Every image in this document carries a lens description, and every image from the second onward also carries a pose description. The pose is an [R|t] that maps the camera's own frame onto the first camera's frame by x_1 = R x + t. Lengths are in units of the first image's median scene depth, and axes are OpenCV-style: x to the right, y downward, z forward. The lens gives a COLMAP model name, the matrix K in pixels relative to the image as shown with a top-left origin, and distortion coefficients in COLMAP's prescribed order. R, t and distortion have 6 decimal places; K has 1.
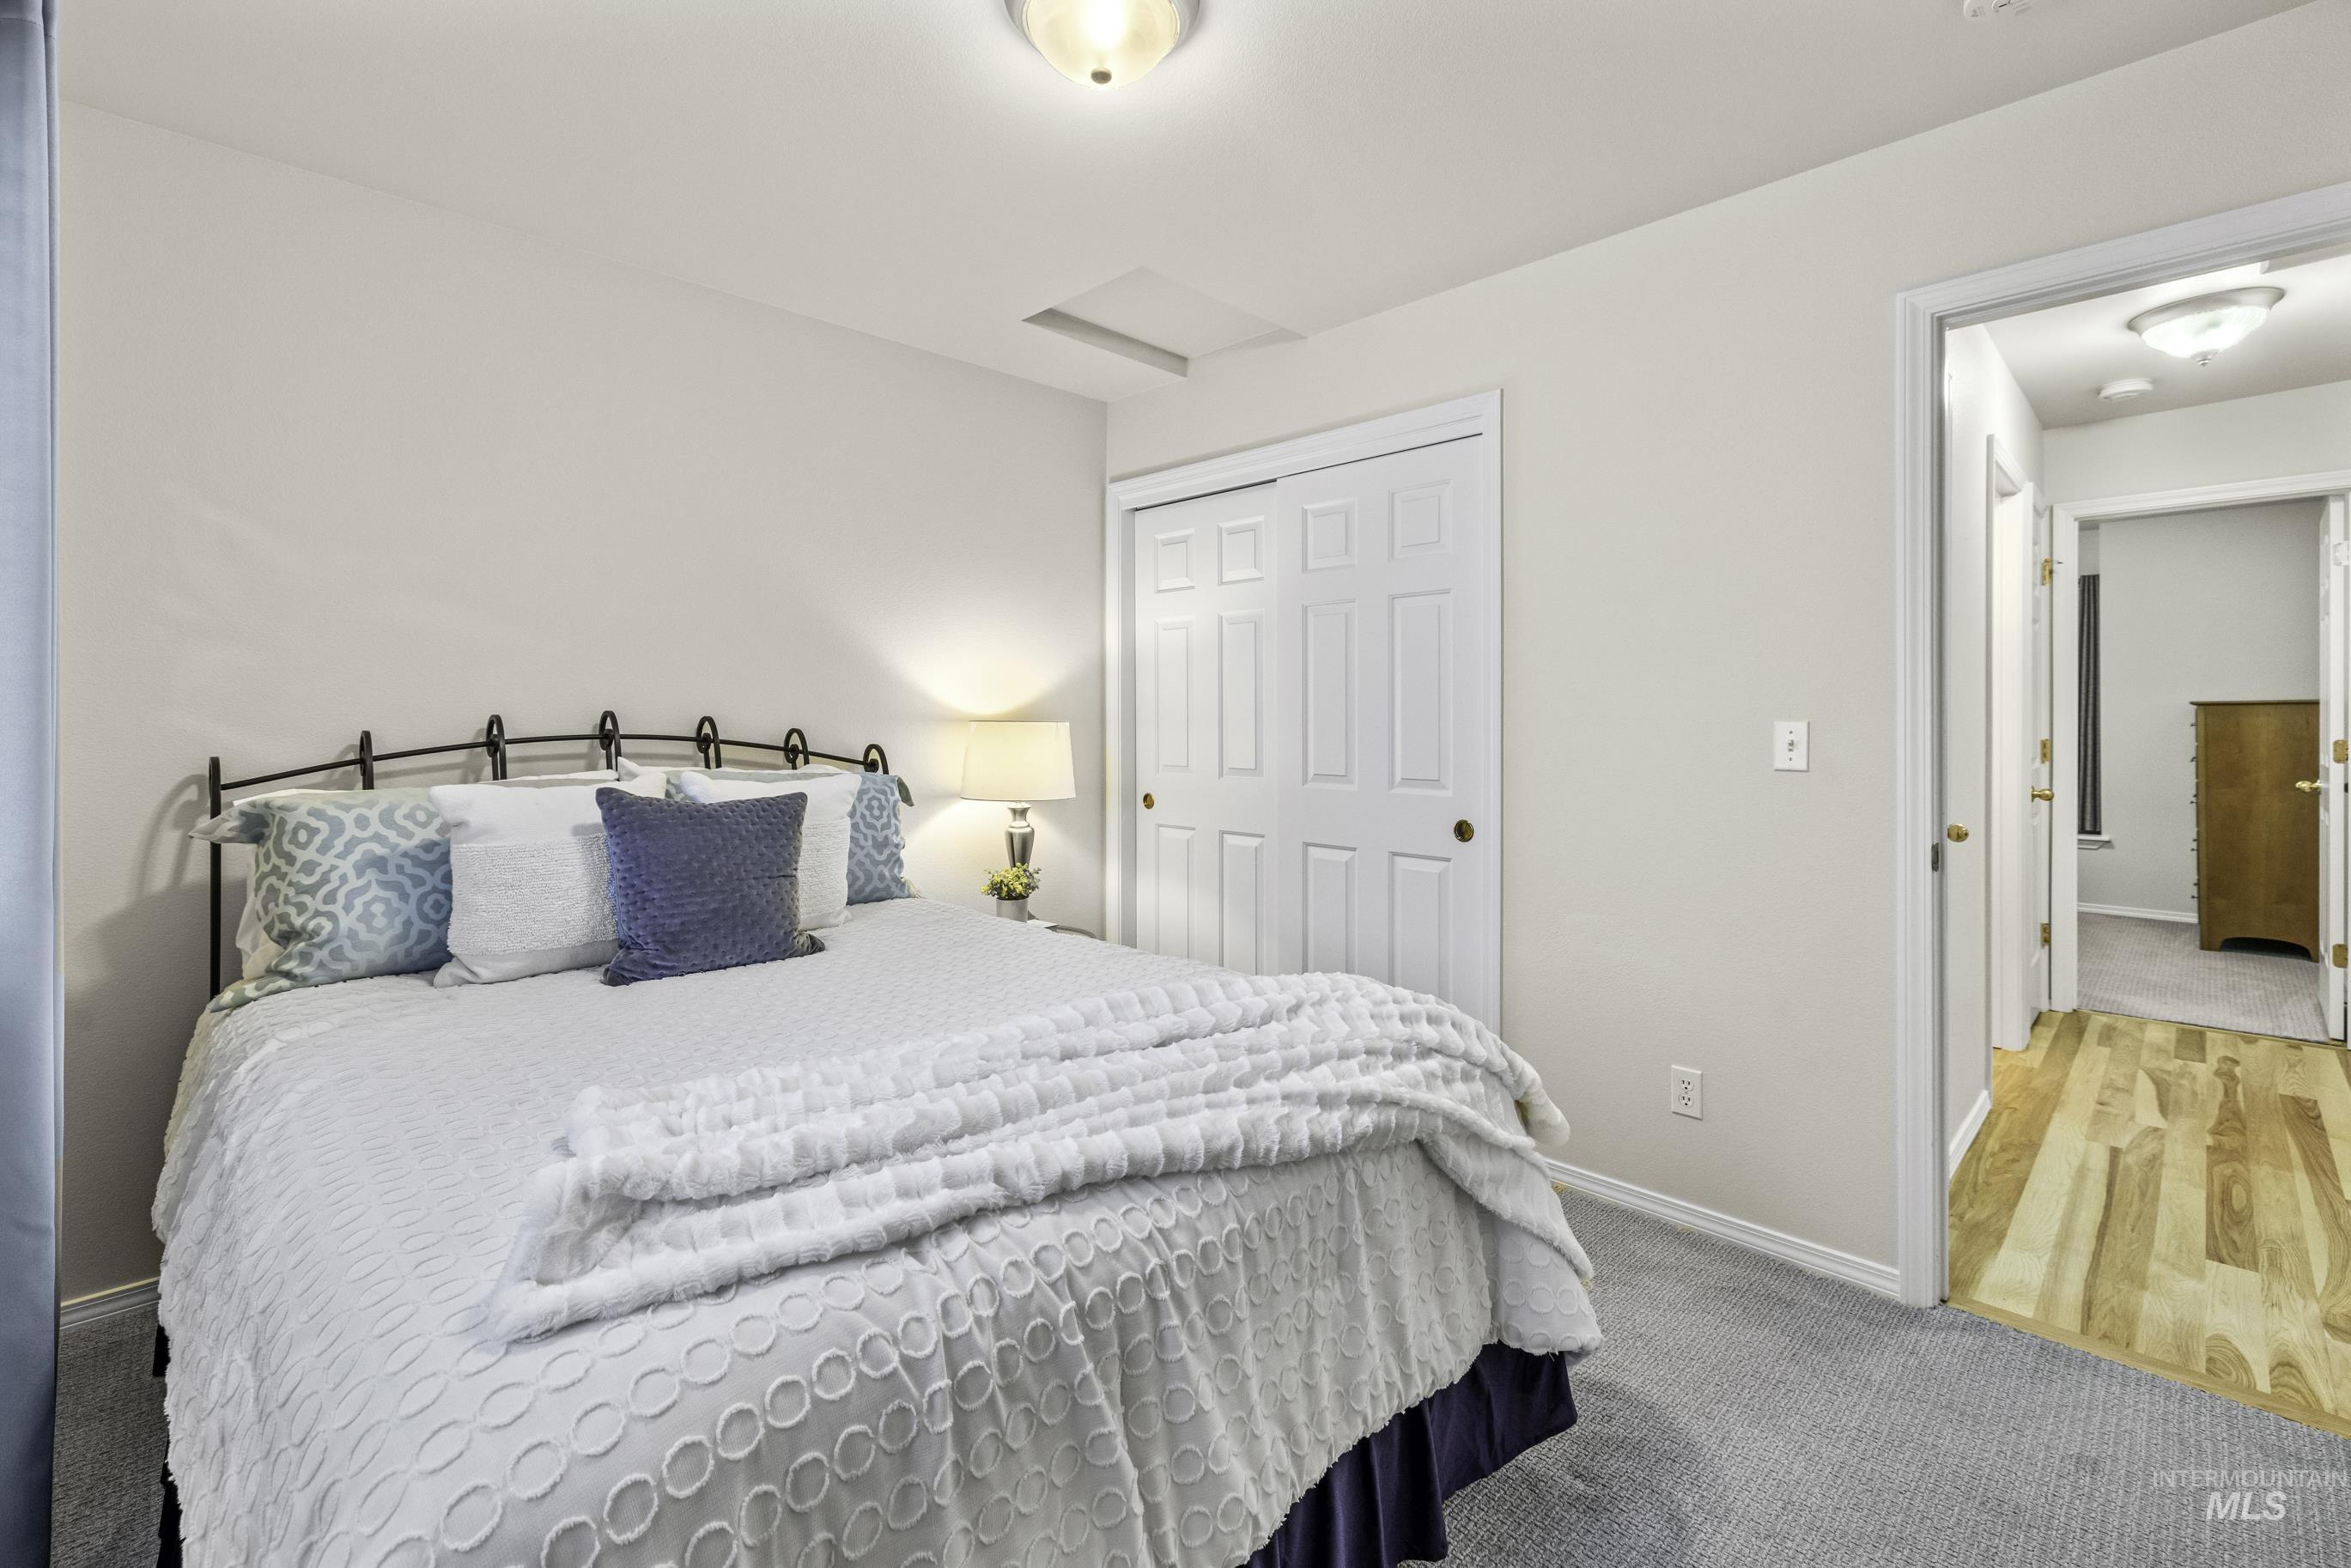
lens RADIAL K [[1021.0, 0, 1163.6], [0, 1021.0, 720.4], [0, 0, 1]] dist [0.001723, 0.000193]
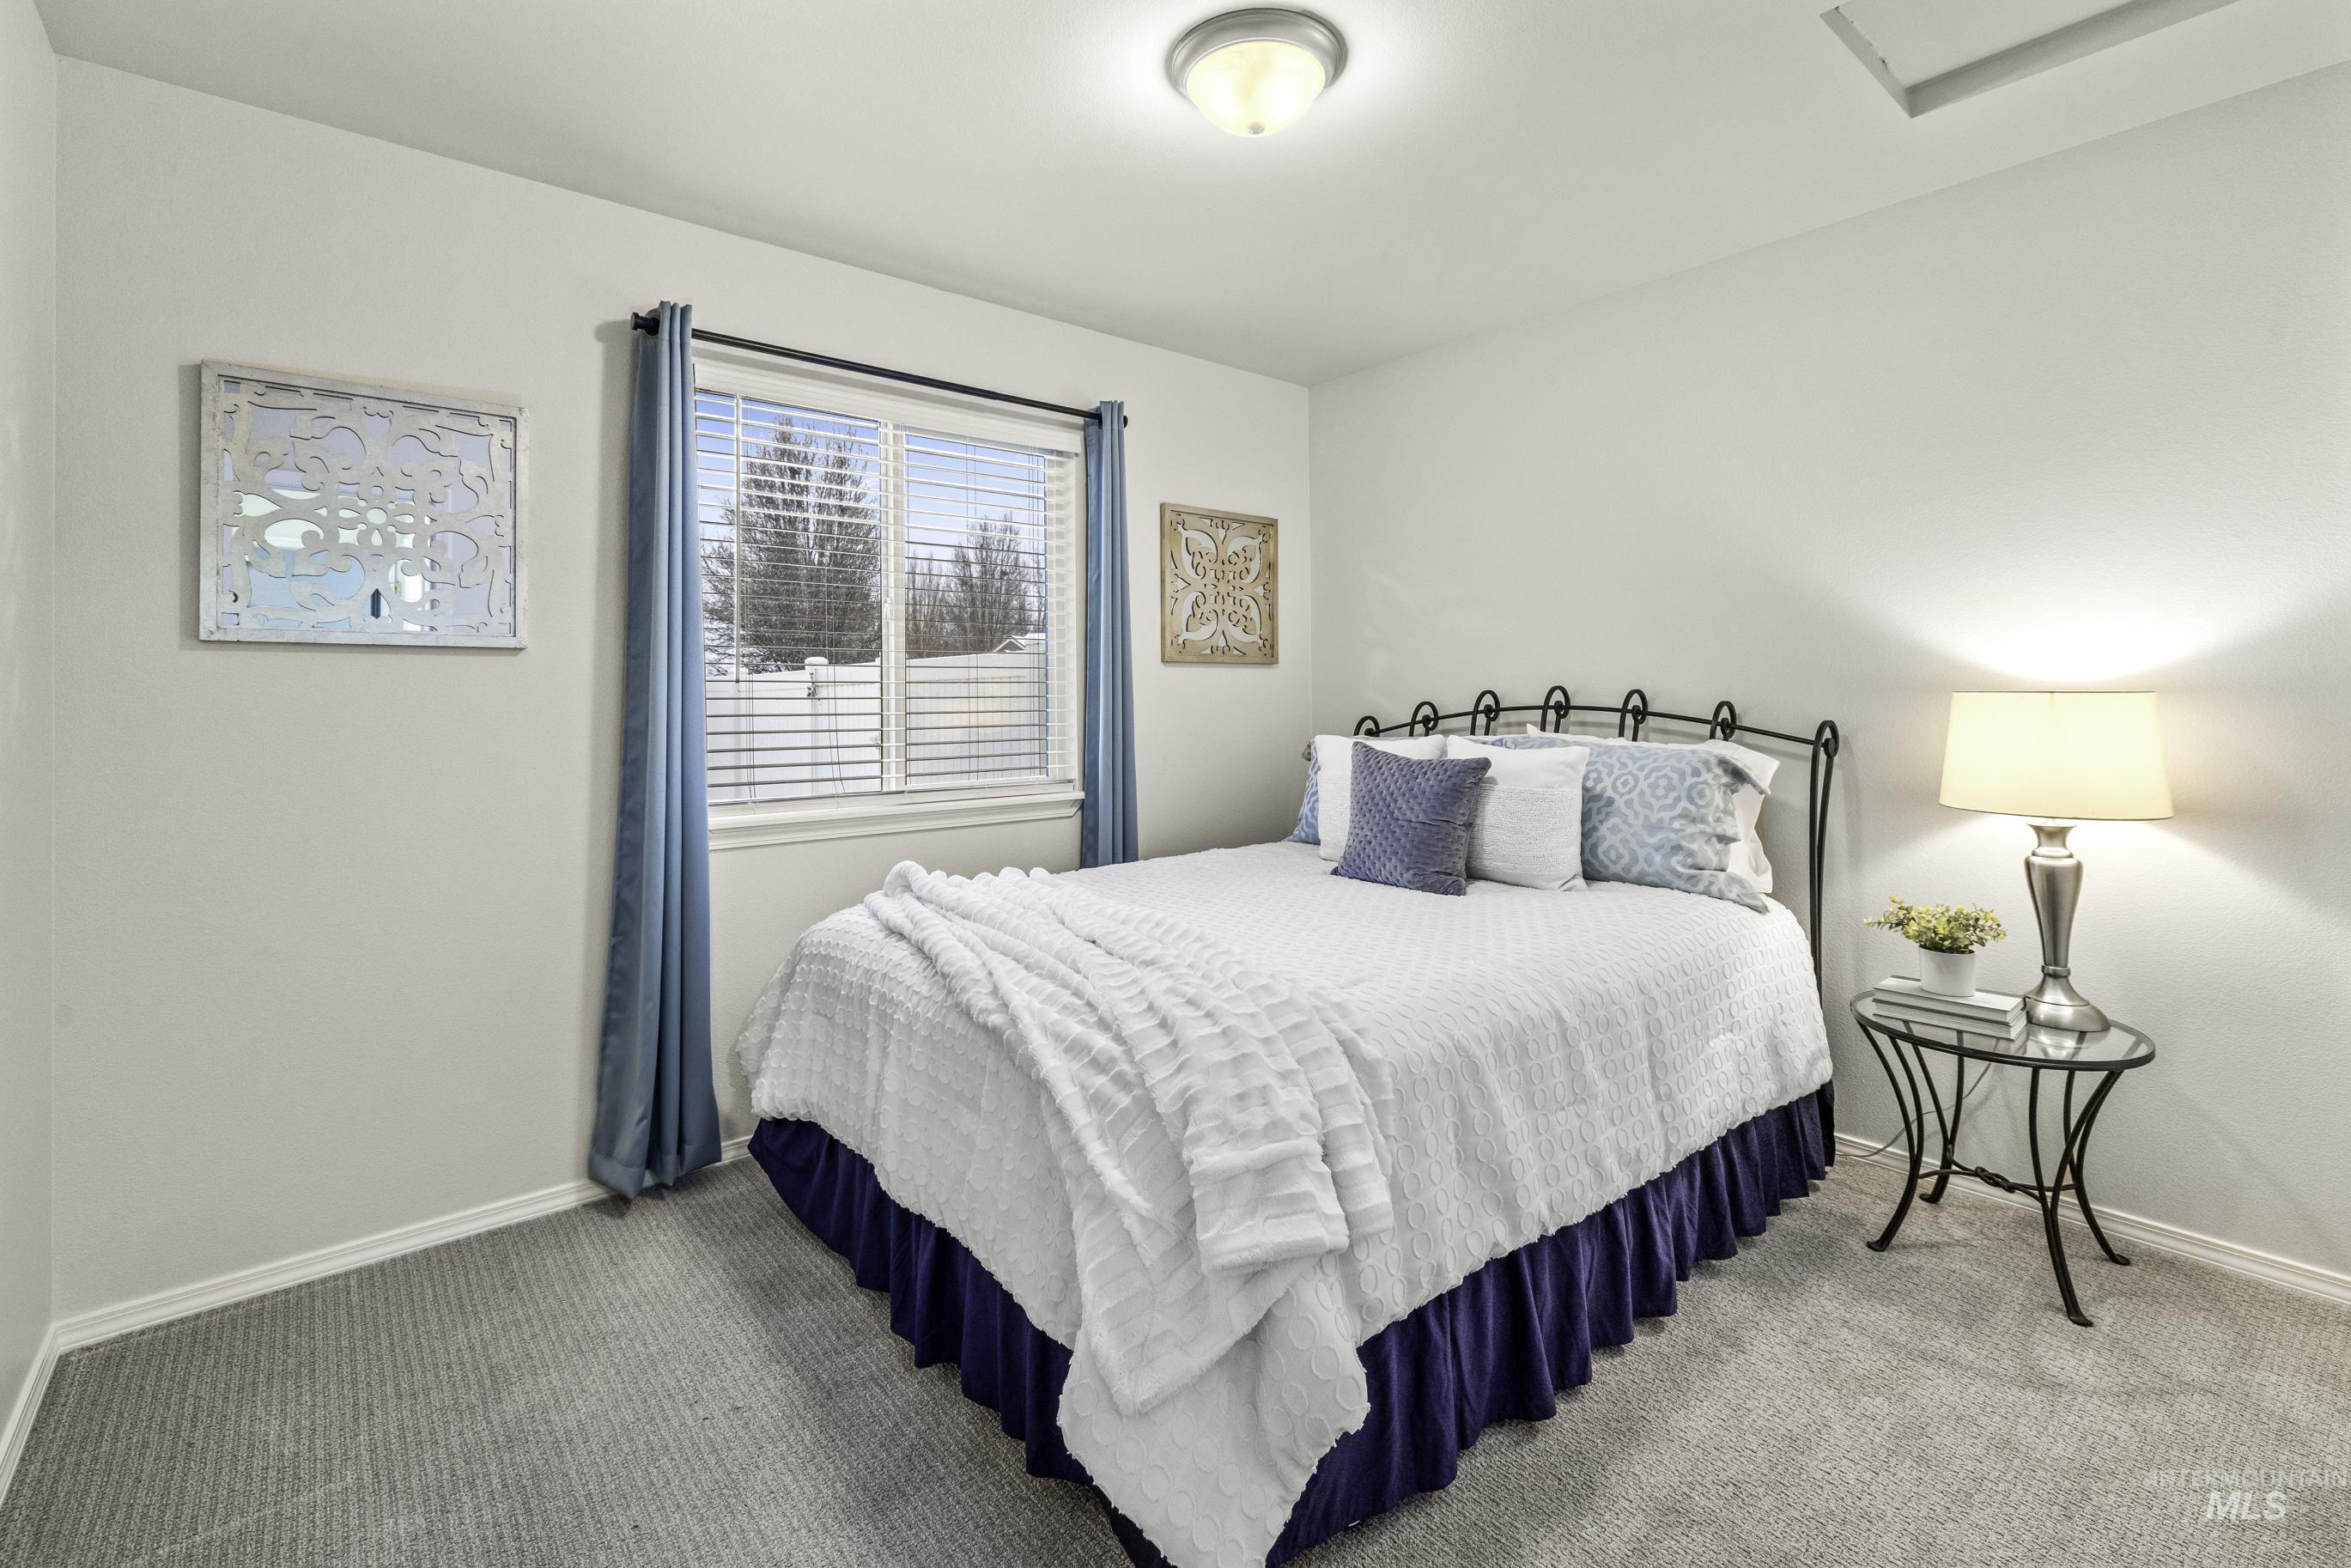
lens RADIAL K [[1036.8, 0, 1168.9], [0, 1036.8, 705.2], [0, 0, 1]] dist [-0.000796, 0.000044]
pose [[-0.083887, 0.008905, -0.996435, 0.640398], [0.008577, 0.999929, 0.008215, -0.000396], [0.996438, -0.007858, -0.083958, 0.586791]]
